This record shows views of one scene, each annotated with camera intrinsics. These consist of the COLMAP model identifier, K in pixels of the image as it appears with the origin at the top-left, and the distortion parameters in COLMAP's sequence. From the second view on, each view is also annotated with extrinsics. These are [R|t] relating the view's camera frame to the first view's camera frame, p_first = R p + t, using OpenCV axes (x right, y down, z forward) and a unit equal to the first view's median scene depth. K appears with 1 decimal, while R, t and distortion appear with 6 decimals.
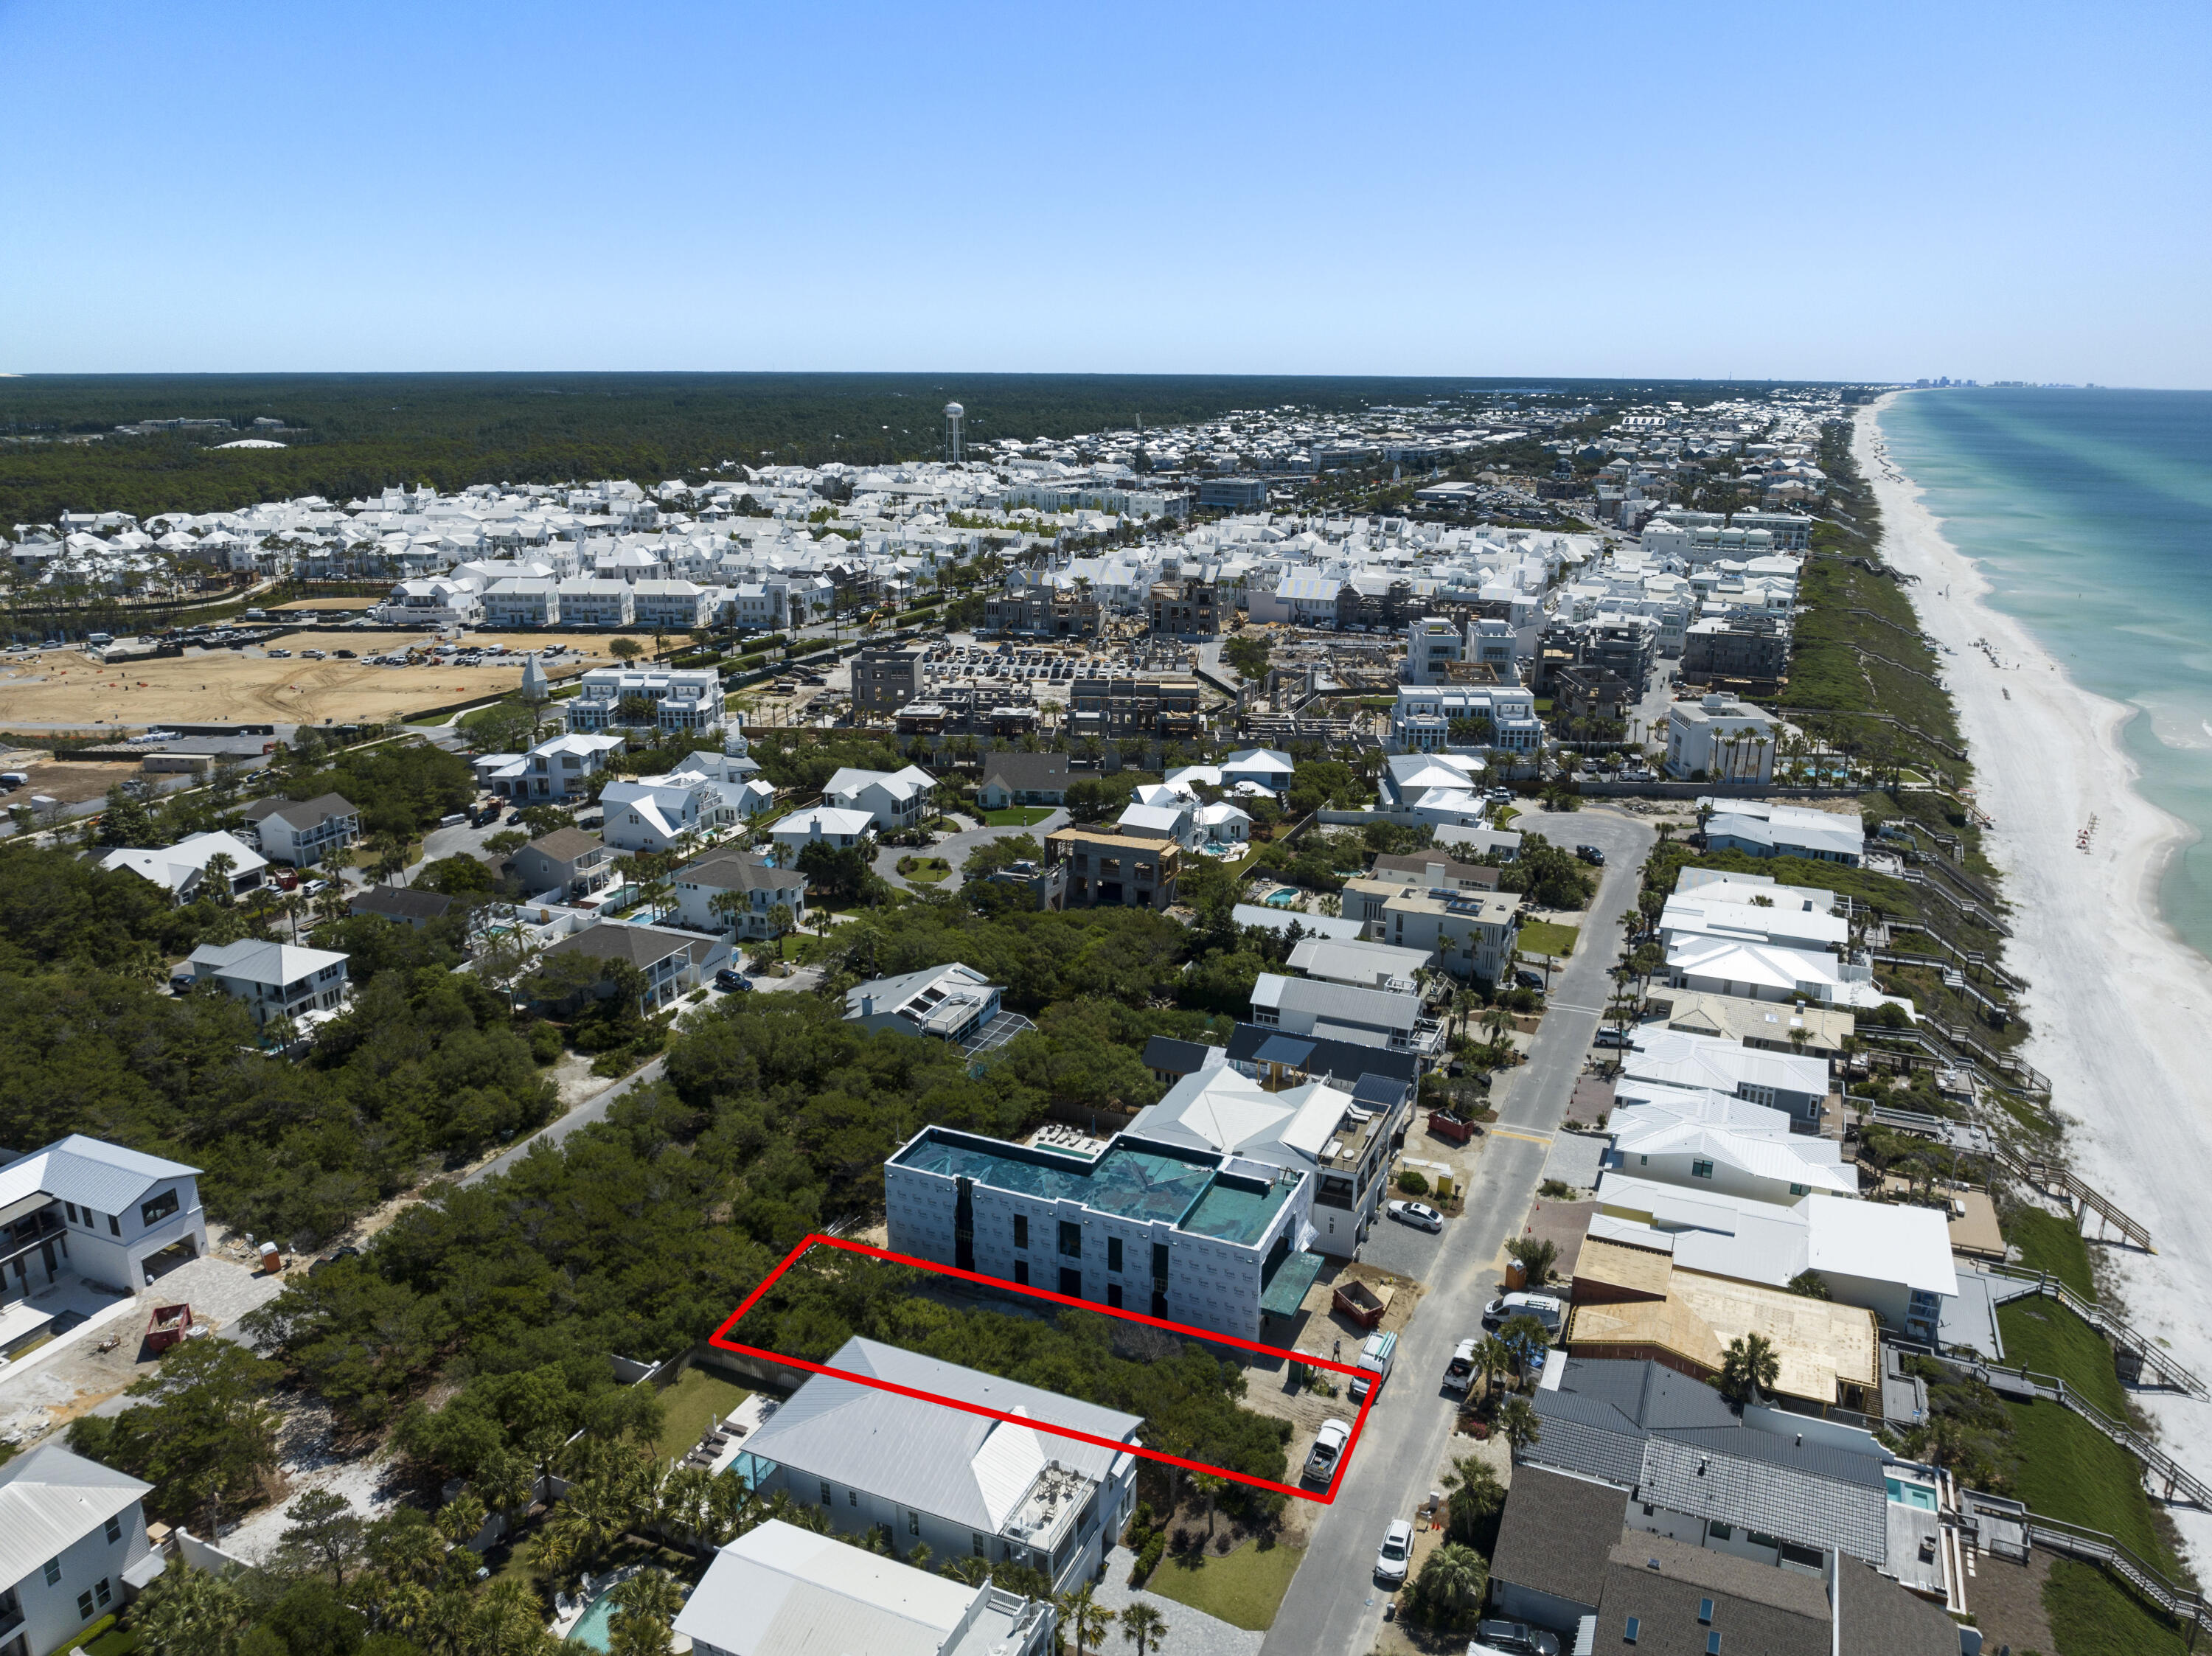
lens RADIAL K [[1550.2, 0, 1117.2], [0, 1550.2, 841.2], [0, 0, 1]] dist [-0.045938, 0.013027]
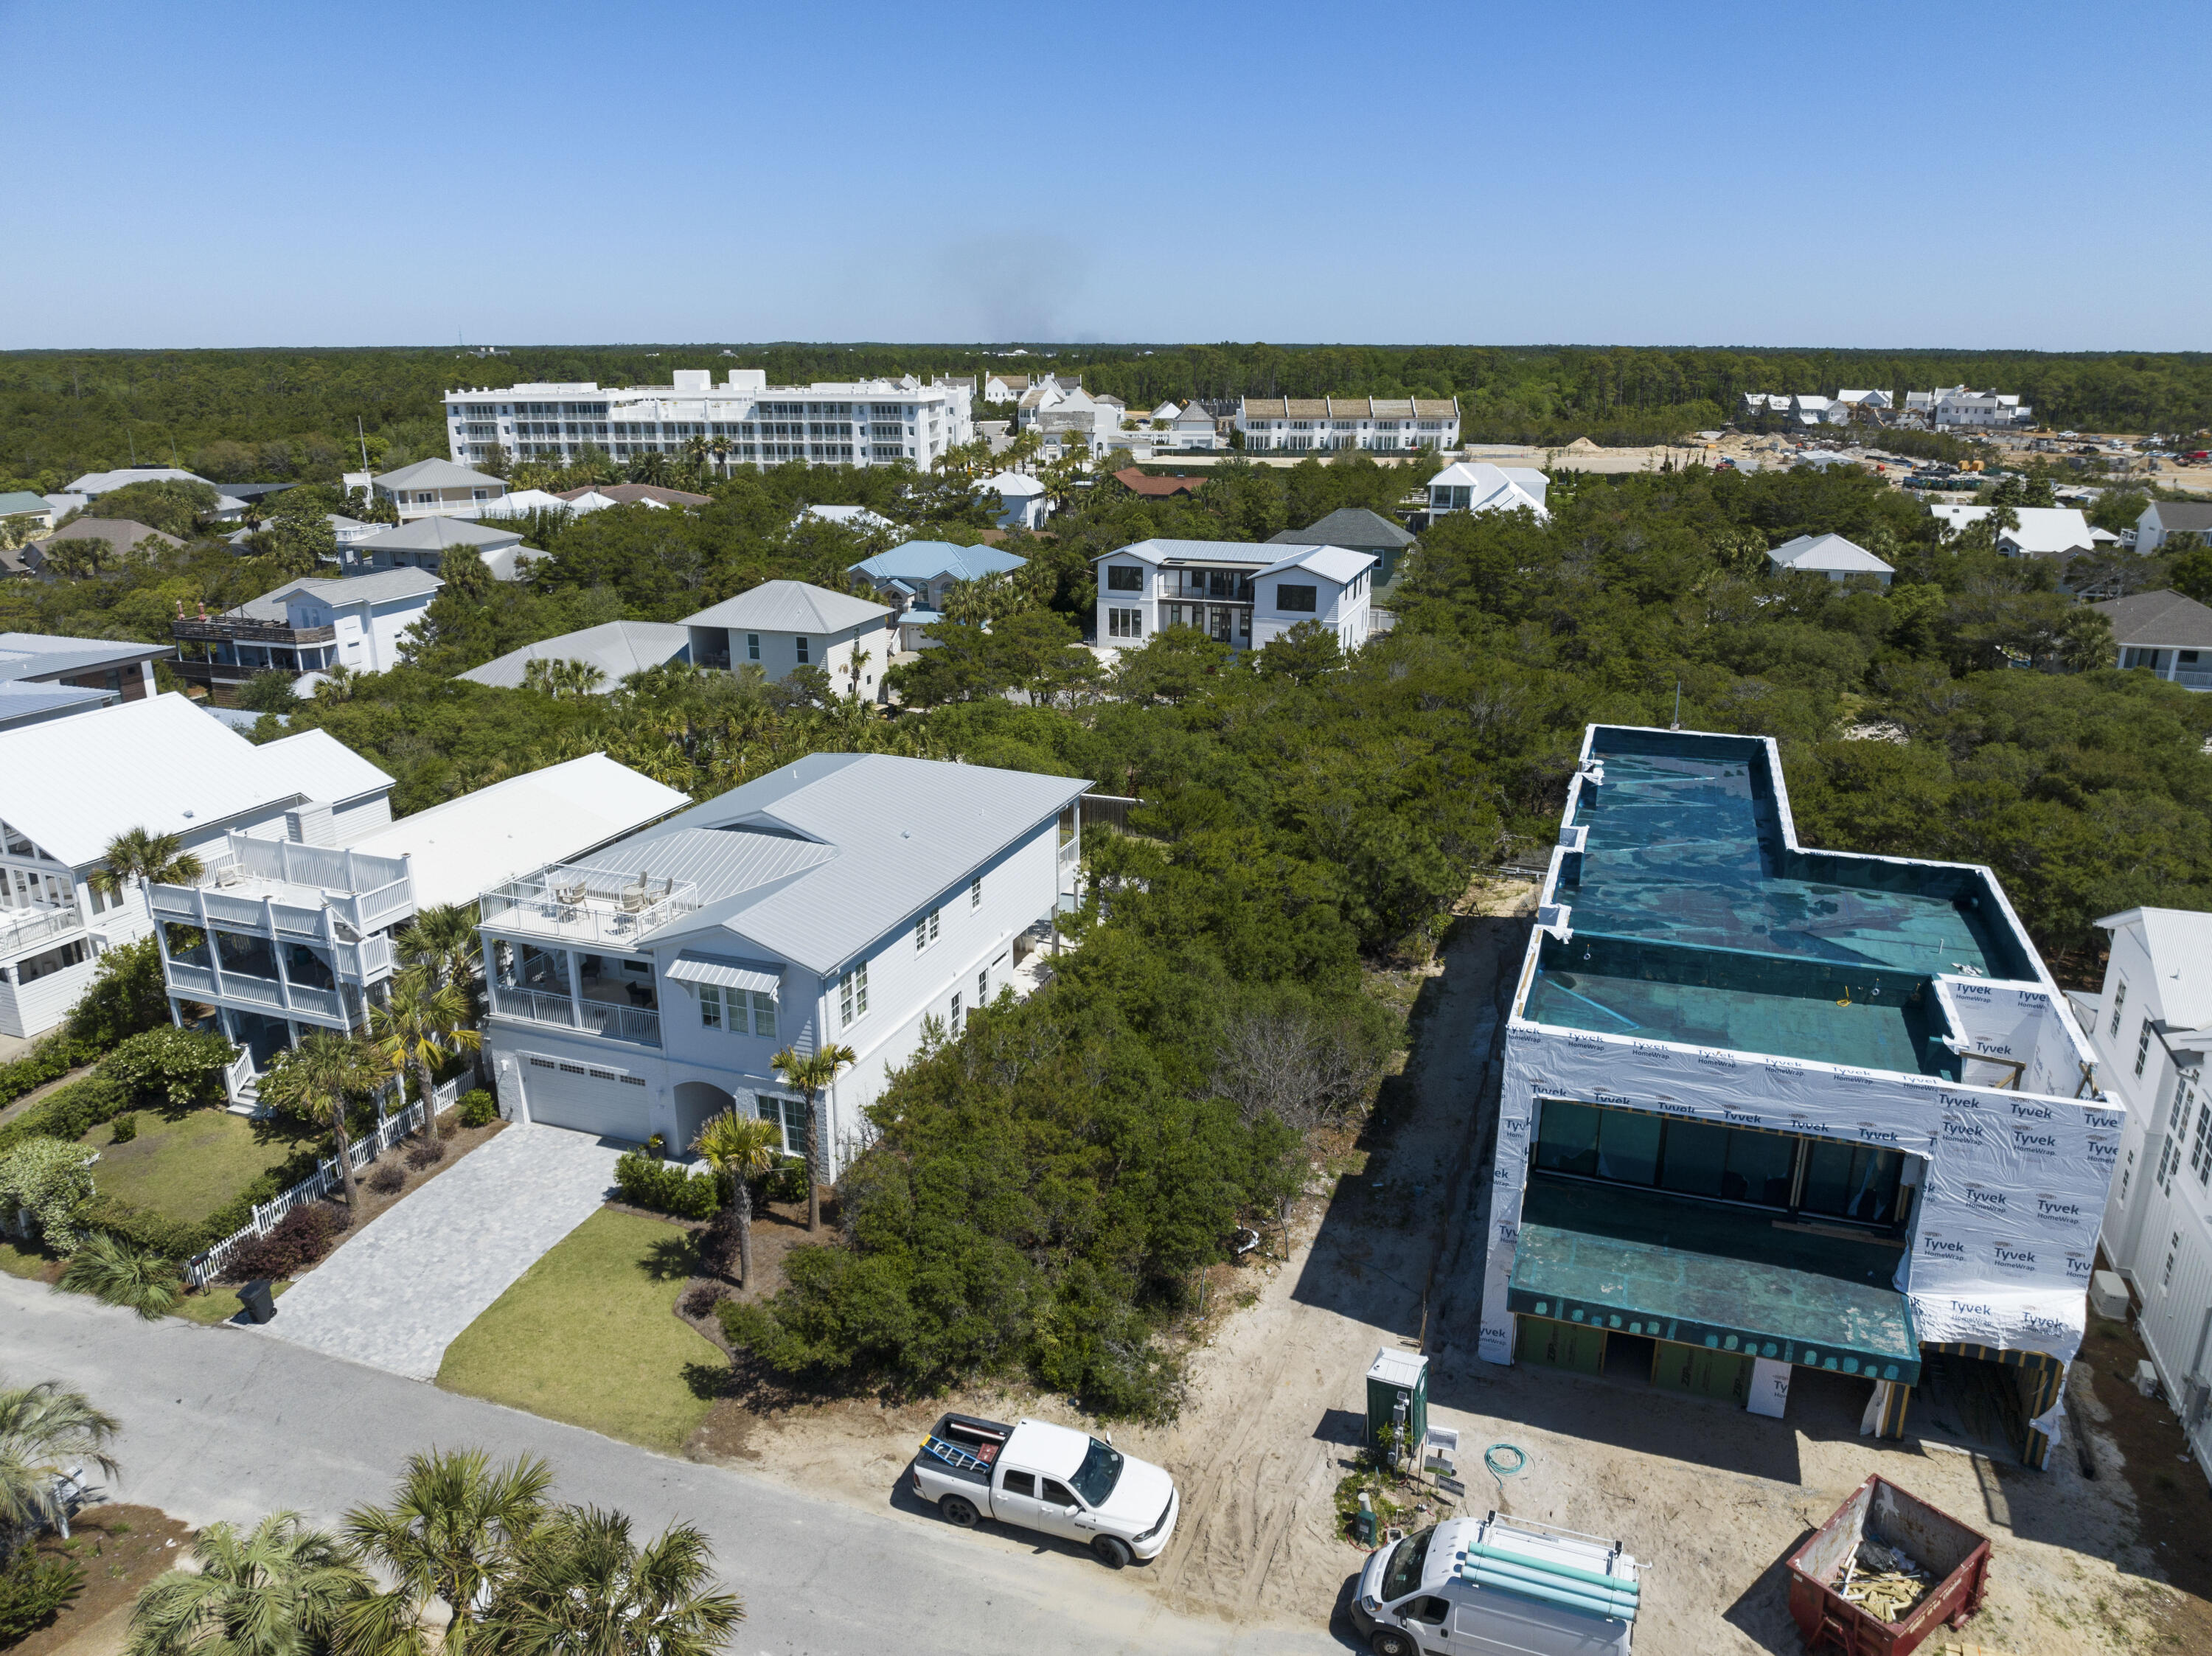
lens RADIAL K [[1550.2, 0, 1113.2], [0, 1550.2, 816.9], [0, 0, 1]] dist [-0.045938, 0.013027]
pose [[0.060700, 0.283228, -0.957130, 0.174795], [-0.292690, 0.921797, 0.254211, 0.078964], [0.954279, 0.264711, 0.138851, 0.404667]]
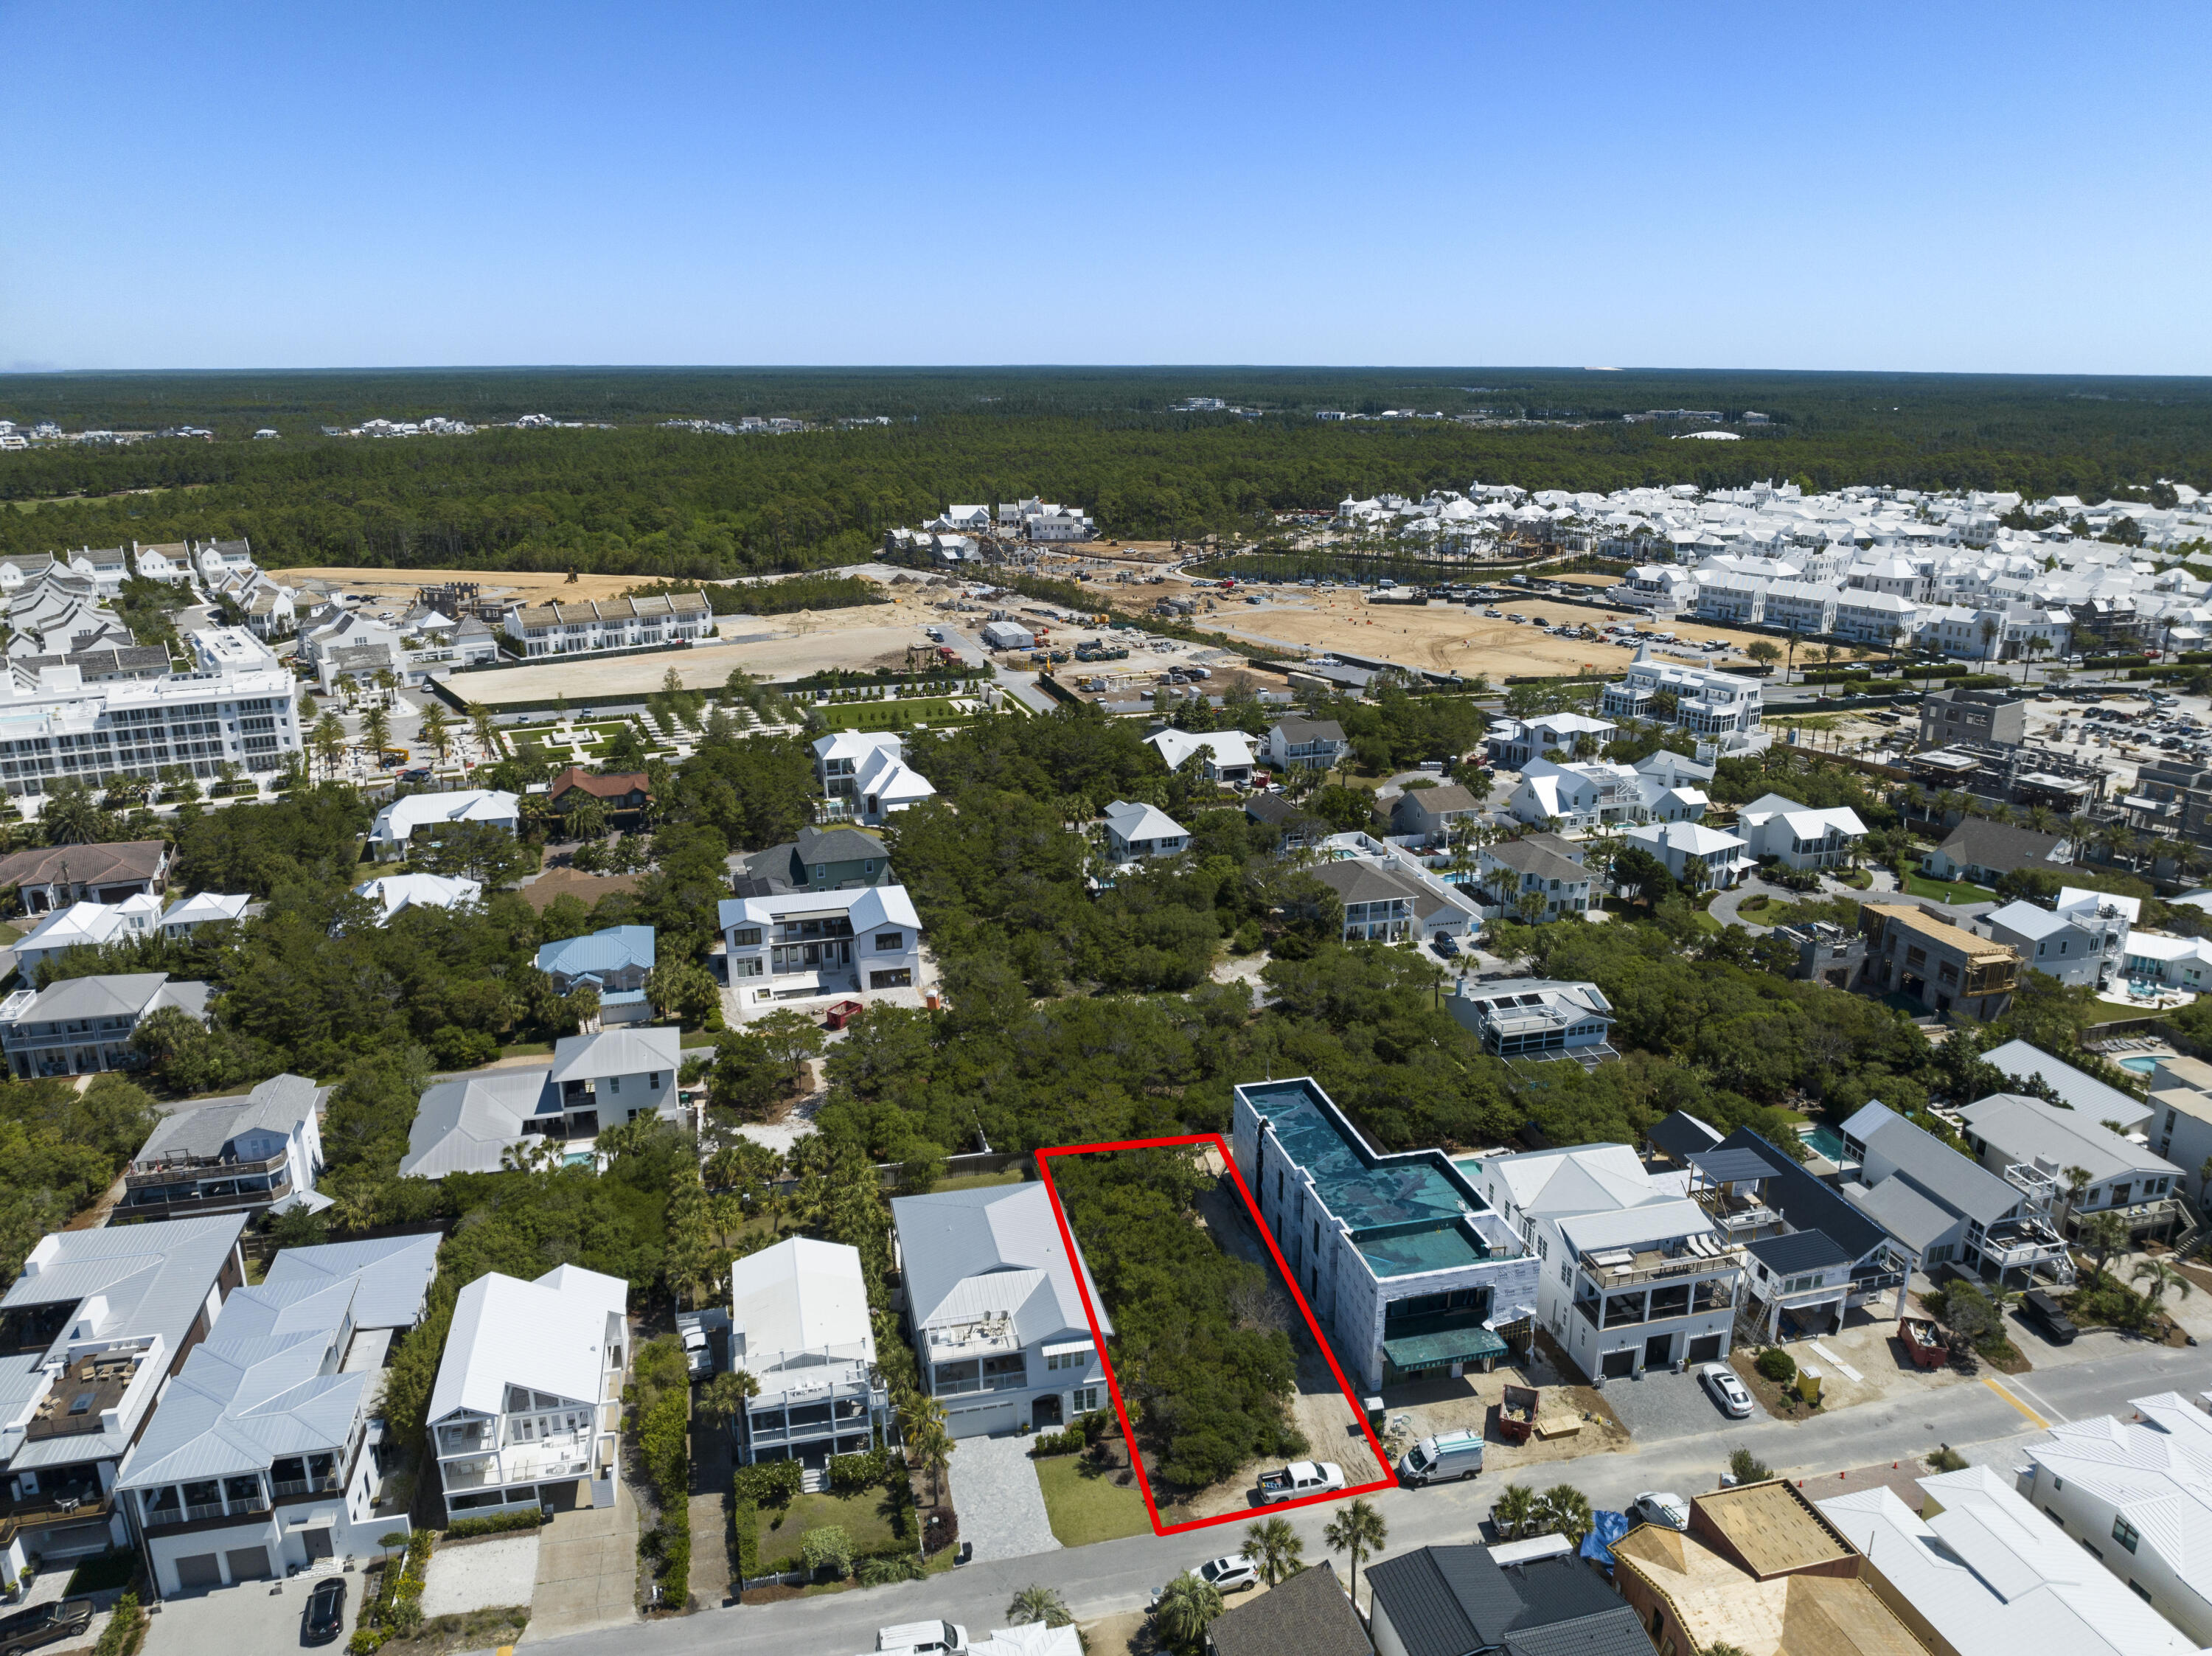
lens RADIAL K [[1550.2, 0, 1108.1], [0, 1550.2, 830.1], [0, 0, 1]] dist [-0.045938, 0.013027]
pose [[0.603352, 0.223920, -0.765393, 0.306919], [-0.228706, 0.968040, 0.102919, -0.031065], [0.763976, 0.112954, 0.635281, 0.108564]]
